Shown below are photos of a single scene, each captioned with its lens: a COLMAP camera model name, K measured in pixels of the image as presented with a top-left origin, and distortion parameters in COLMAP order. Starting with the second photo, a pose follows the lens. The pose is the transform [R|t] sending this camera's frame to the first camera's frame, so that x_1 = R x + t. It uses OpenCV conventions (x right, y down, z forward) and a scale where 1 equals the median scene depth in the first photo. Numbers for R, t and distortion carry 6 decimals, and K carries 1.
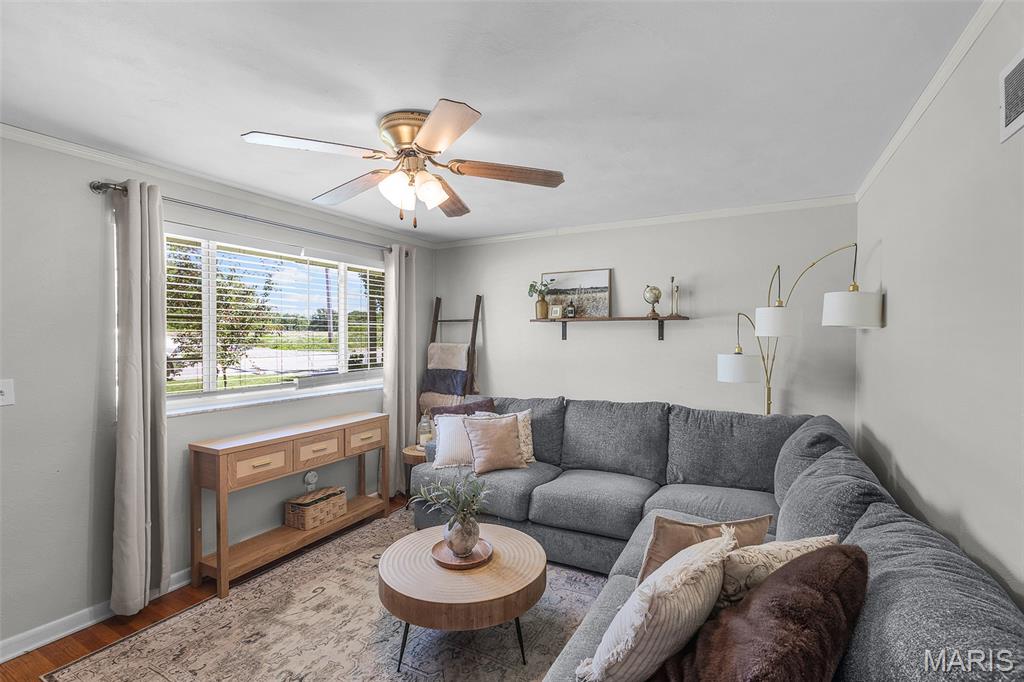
lens RADIAL K [[463.5, 0, 514.4], [0, 463.5, 334.8], [0, 0, 1]] dist [-0.001408, -0.000047]
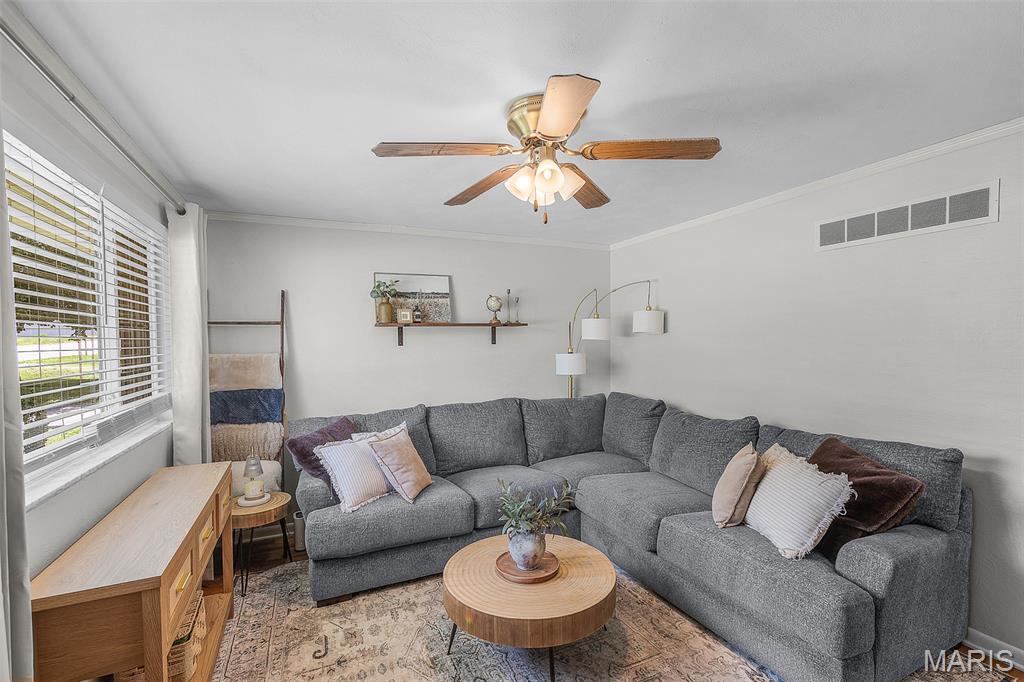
lens RADIAL K [[468.9, 0, 512.0], [0, 468.9, 341.0], [0, 0, 1]] dist [0.000717, 0.000155]
pose [[0.607358, -0.009308, 0.794374, -0.566190], [0.011847, 0.999926, 0.002659, 0.001413], [-0.794340, 0.007796, 0.607424, 0.268980]]
